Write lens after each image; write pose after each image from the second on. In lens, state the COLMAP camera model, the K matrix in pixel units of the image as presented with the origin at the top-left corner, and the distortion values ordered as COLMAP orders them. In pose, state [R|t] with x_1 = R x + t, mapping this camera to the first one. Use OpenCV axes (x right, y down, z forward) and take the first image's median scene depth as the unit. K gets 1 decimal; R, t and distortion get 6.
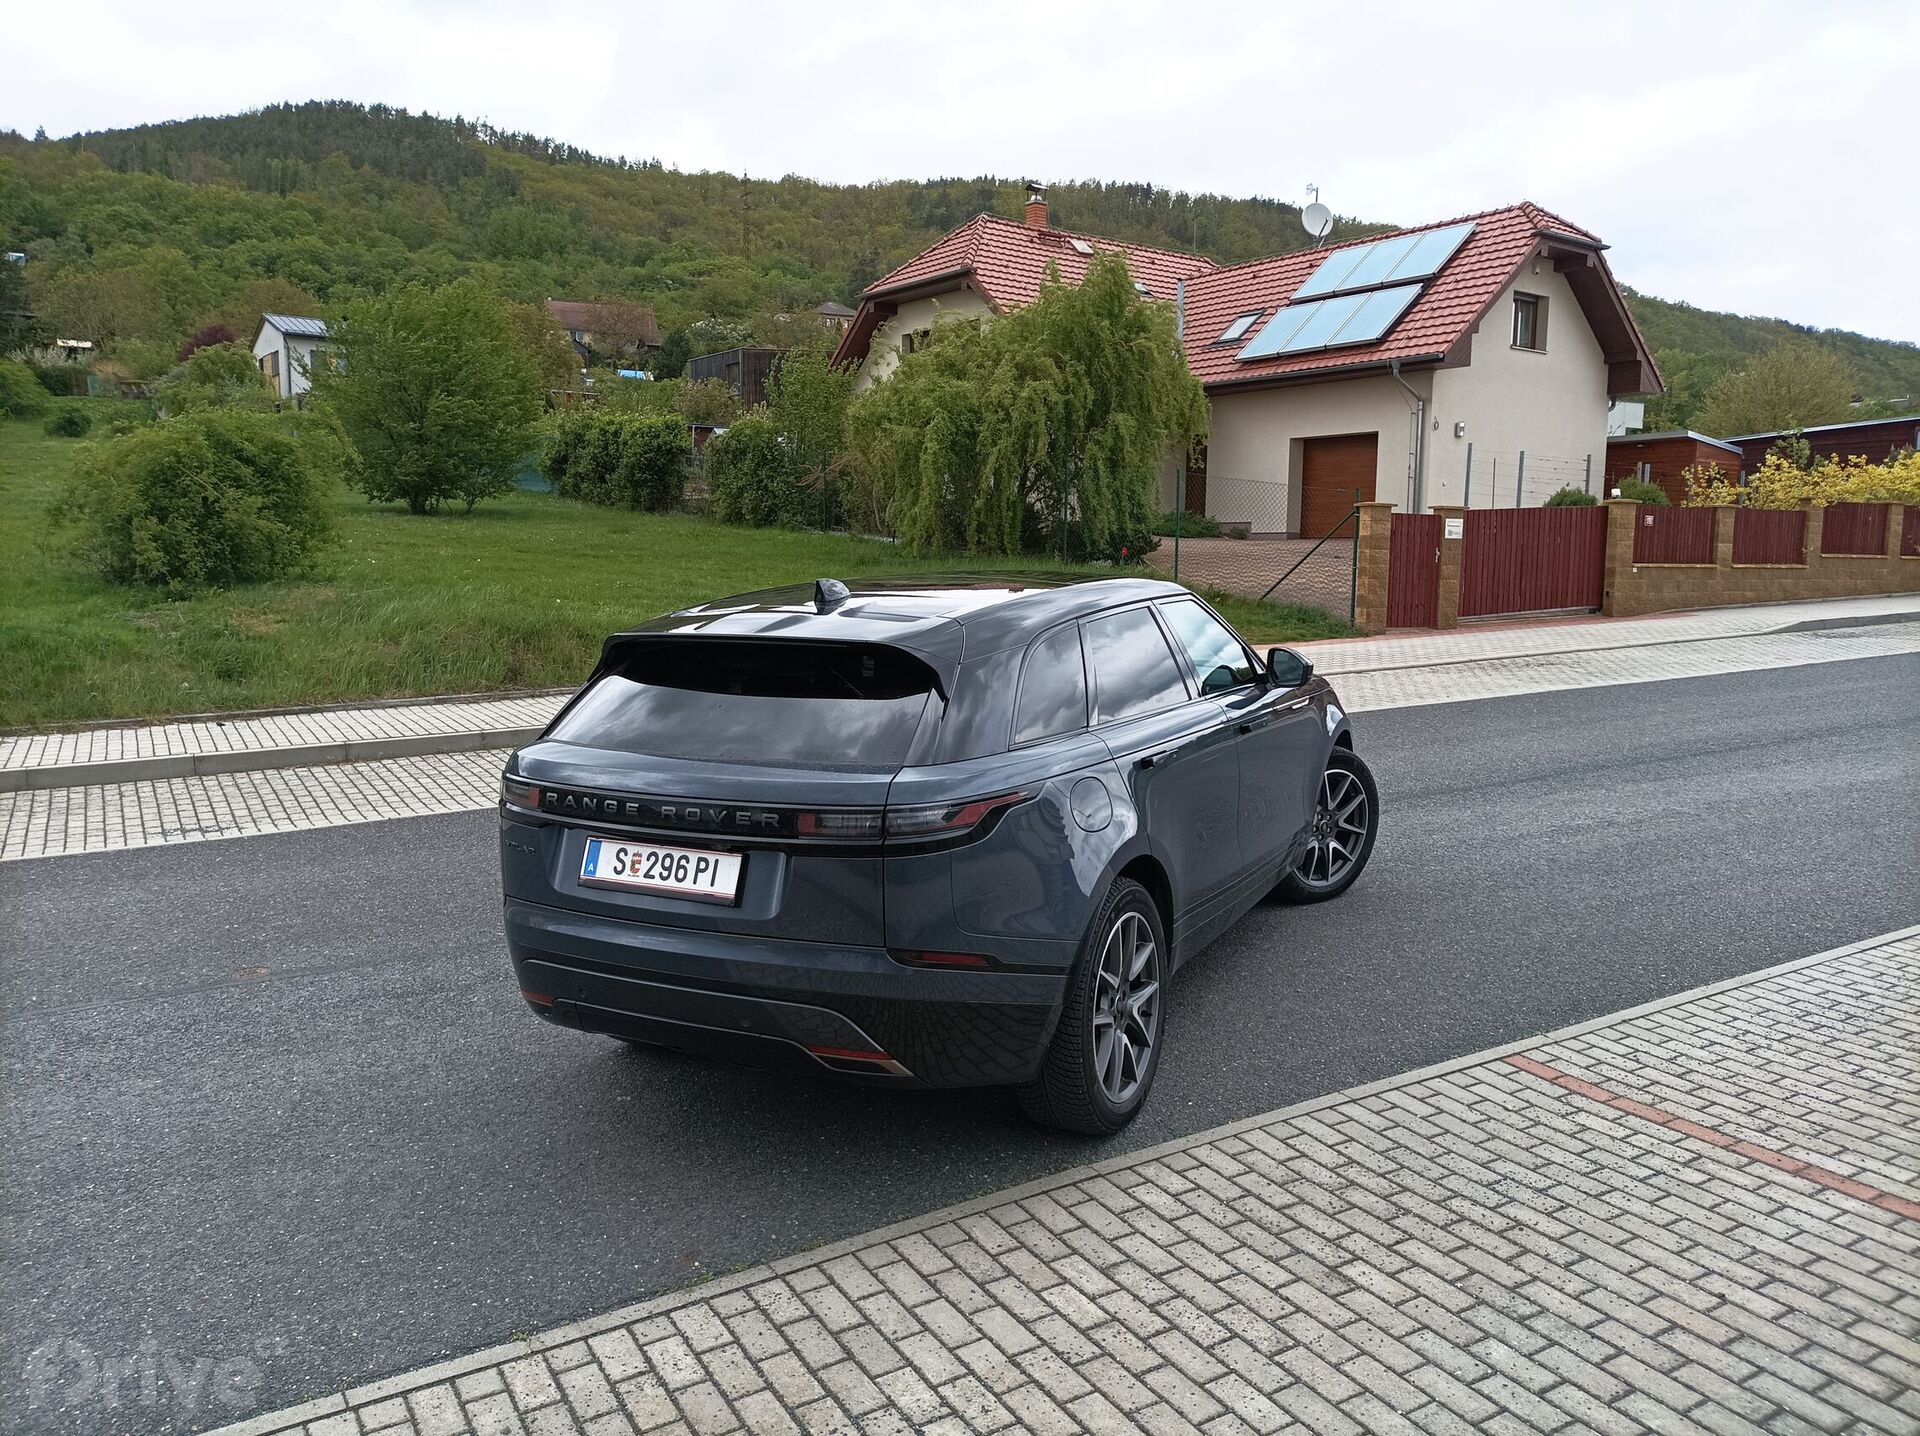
lens RADIAL K [[1376.6, 0, 960.0], [0, 1376.6, 718.0], [0, 0, 1]] dist [-0.003388, -0.002034]
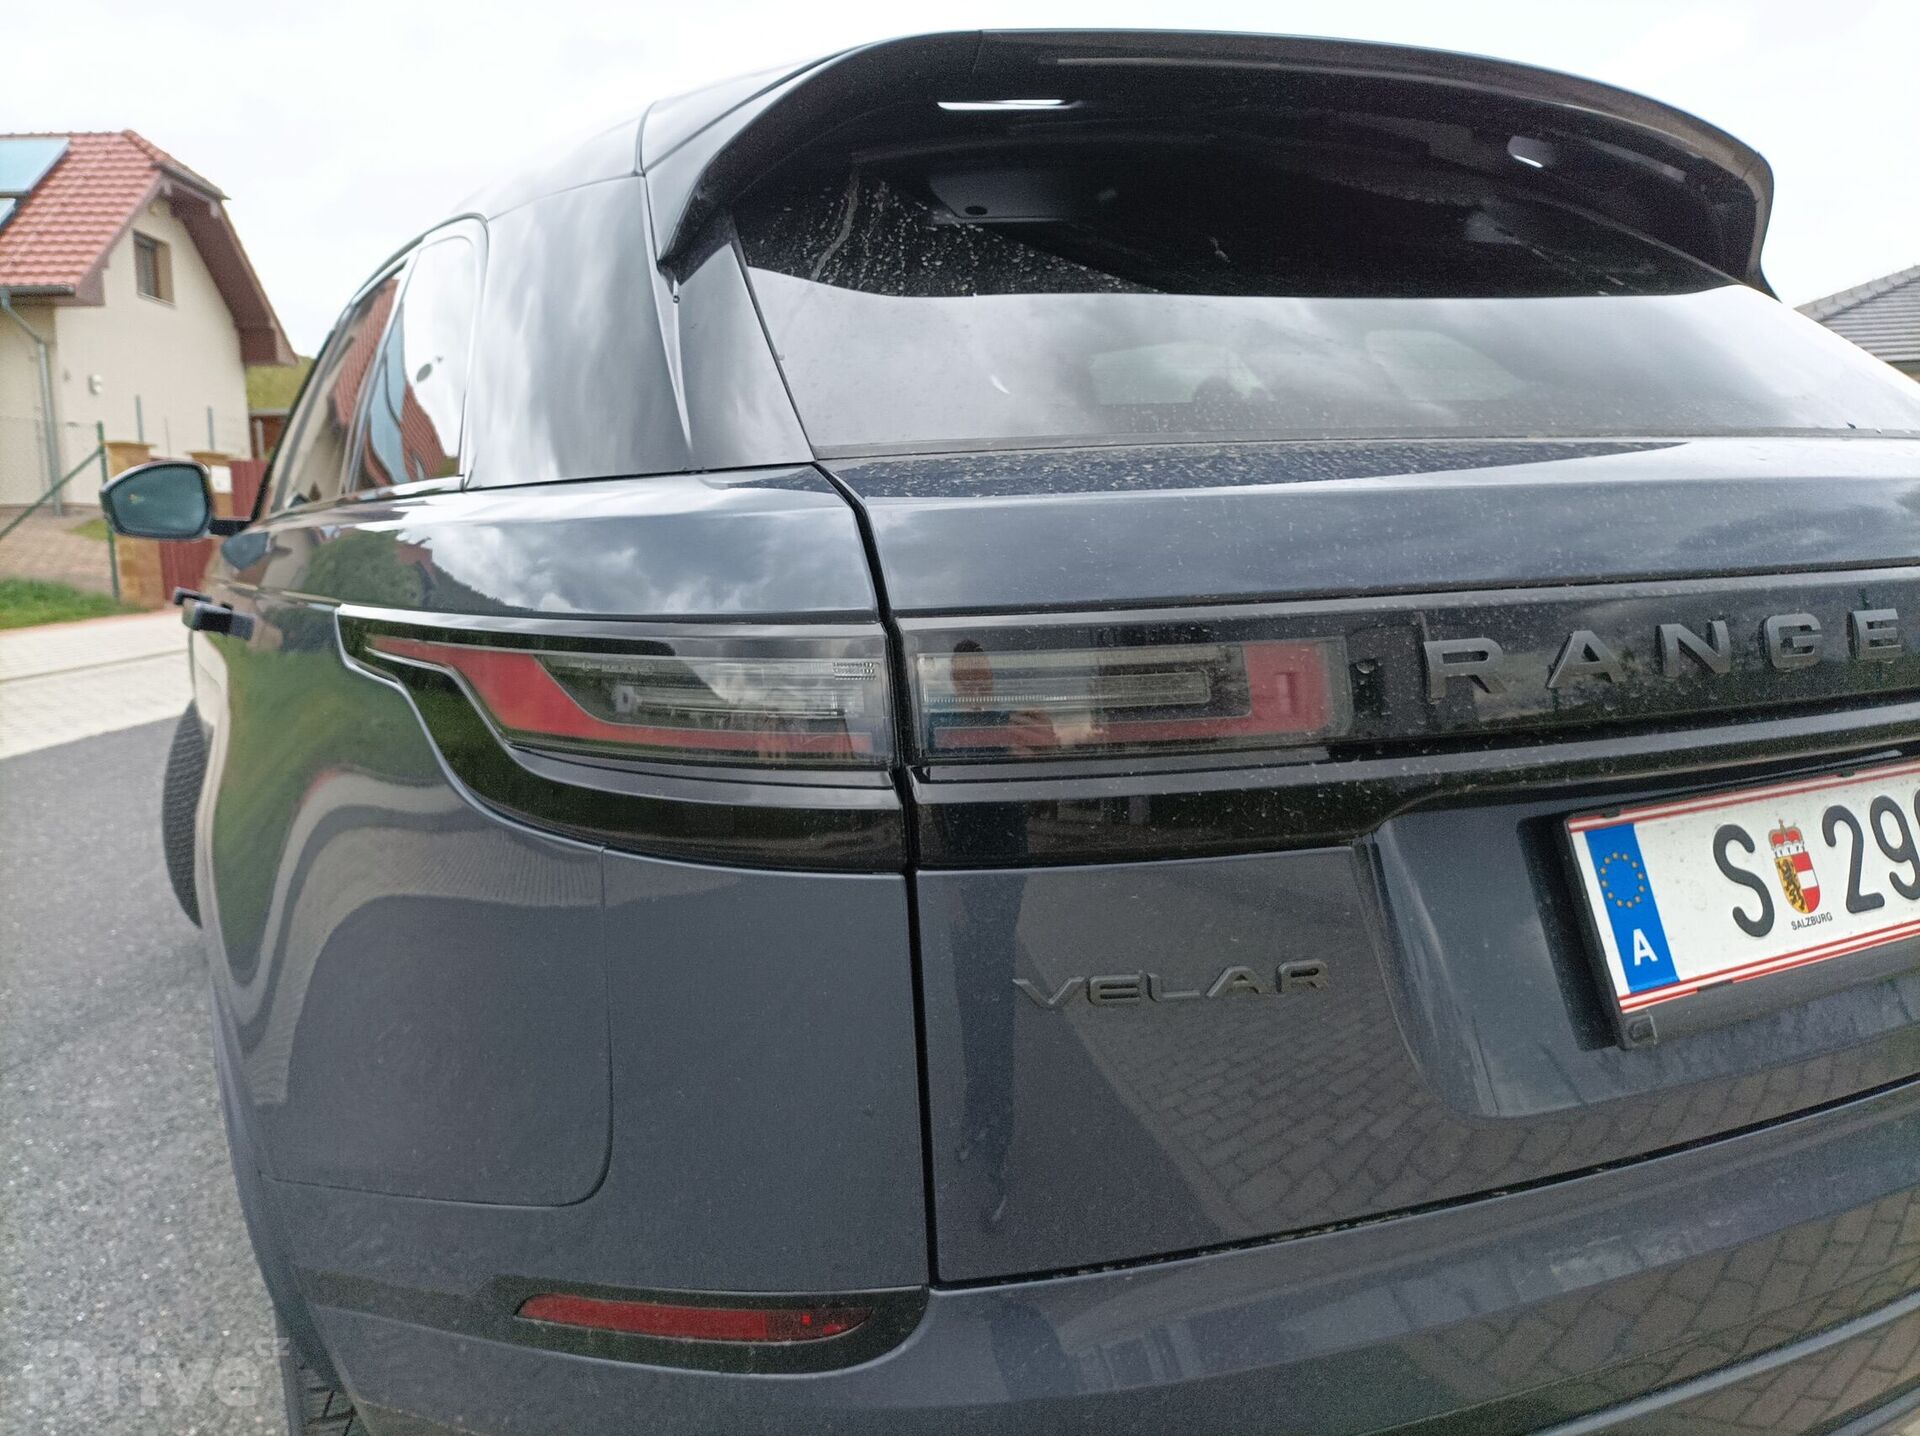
lens RADIAL K [[1376.6, 0, 960.0], [0, 1376.6, 718.0], [0, 0, 1]] dist [-0.003388, -0.002034]
pose [[0.552643, -0.107557, 0.826449, -0.060282], [0.112434, 0.992194, 0.053943, 0.005800], [-0.825799, 0.063109, 0.560422, 0.115442]]
